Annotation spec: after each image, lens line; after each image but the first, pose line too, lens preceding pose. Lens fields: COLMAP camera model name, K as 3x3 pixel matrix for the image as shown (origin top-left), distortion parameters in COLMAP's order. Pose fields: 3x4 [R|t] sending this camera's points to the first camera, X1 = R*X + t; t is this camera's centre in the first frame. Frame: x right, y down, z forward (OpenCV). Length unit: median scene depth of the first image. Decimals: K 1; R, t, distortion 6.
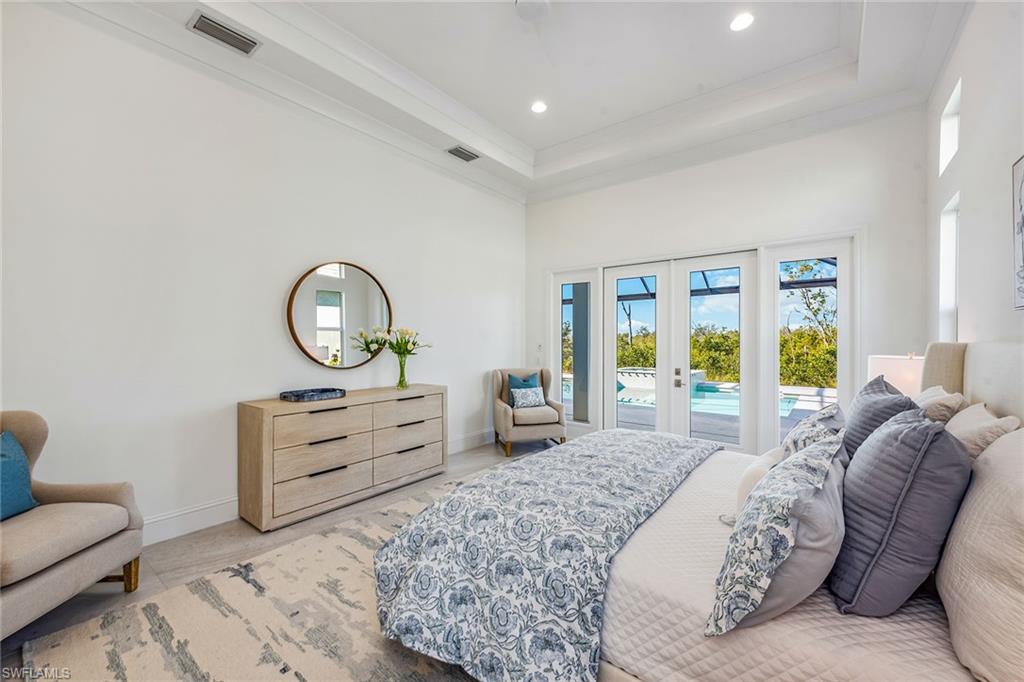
lens RADIAL K [[402.8, 0, 514.5], [0, 402.8, 344.4], [0, 0, 1]] dist [0.005988, -0.000735]
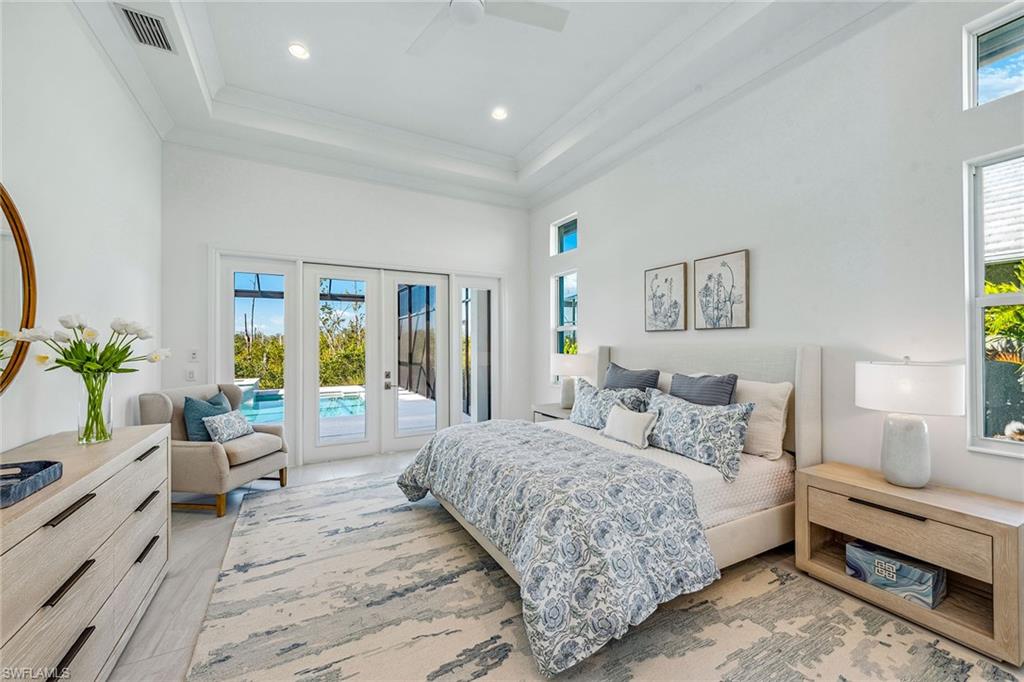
lens RADIAL K [[402.8, 0, 511.4], [0, 402.8, 341.2], [0, 0, 1]] dist [0.005988, -0.000735]
pose [[0.408303, 0.009920, 0.912793, -0.435188], [0.011071, 0.999814, -0.015818, -0.001403], [-0.912779, 0.016564, 0.408117, 0.263193]]
